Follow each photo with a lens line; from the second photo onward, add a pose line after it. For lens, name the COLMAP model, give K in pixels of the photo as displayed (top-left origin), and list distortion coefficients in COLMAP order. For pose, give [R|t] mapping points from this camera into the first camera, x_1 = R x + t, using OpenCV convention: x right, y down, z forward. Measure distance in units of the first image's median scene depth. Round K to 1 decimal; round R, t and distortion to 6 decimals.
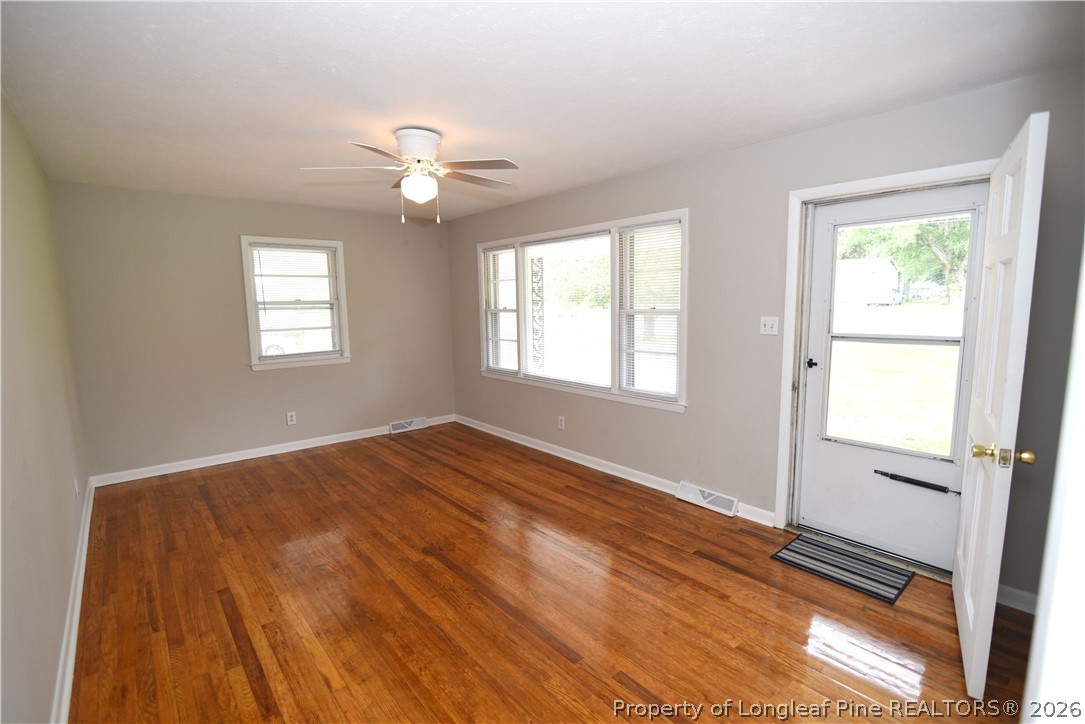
lens RADIAL K [[501.2, 0, 541.8], [0, 501.2, 365.7], [0, 0, 1]] dist [-0.020033, 0.000731]
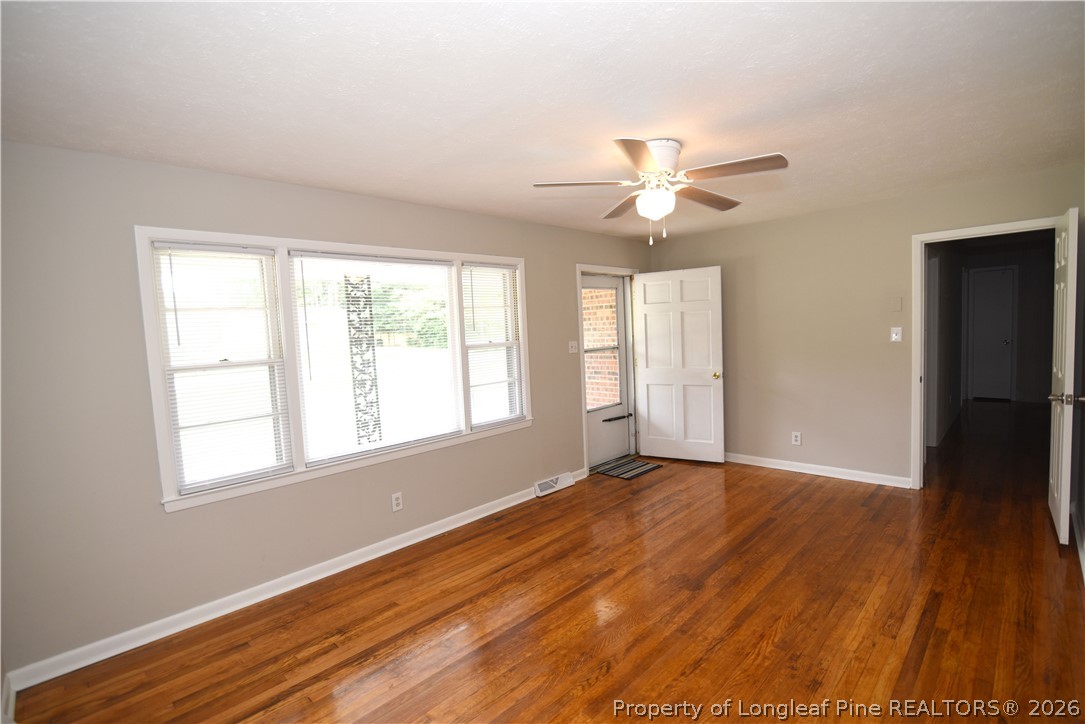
lens RADIAL K [[501.2, 0, 541.8], [0, 501.2, 365.7], [0, 0, 1]] dist [-0.020033, 0.000731]
pose [[-0.084889, -0.057597, 0.994724, -1.042376], [0.176717, 0.981631, 0.071920, -0.148069], [-0.980594, 0.181890, -0.073152, 1.192986]]
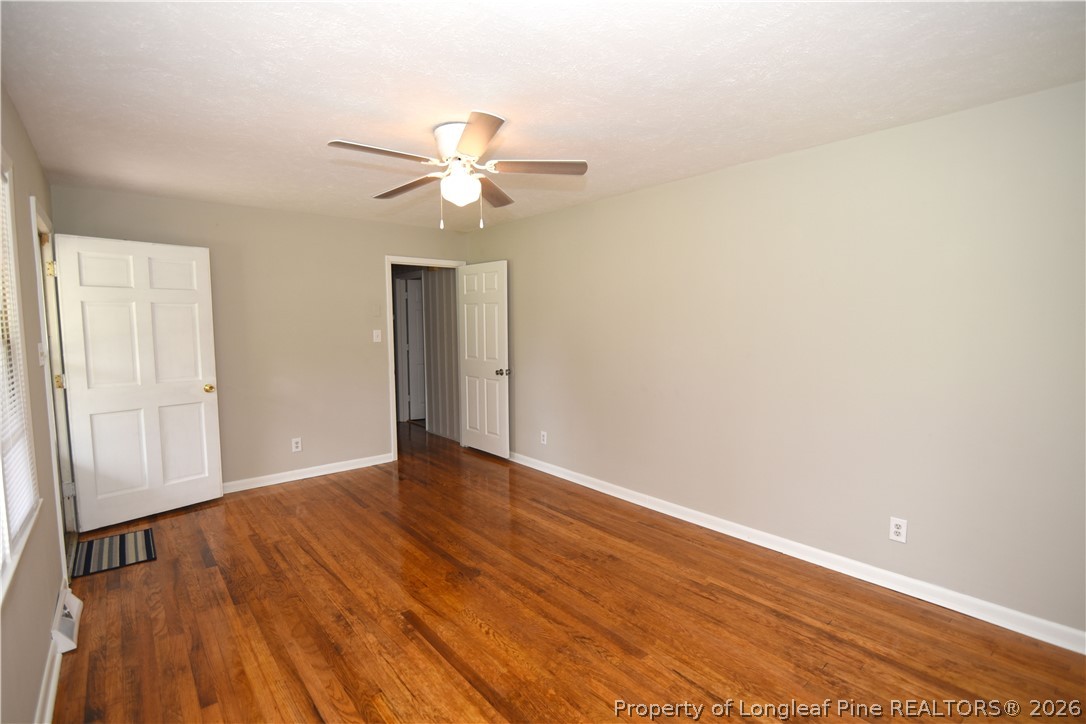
lens RADIAL K [[511.4, 0, 546.9], [0, 511.4, 369.6], [0, 0, 1]] dist [-0.000695, -0.011486]
pose [[-0.999855, 0.016567, 0.003946, -0.355056], [0.017030, 0.974258, 0.224791, -0.219609], [-0.000120, 0.224826, -0.974399, 1.757696]]
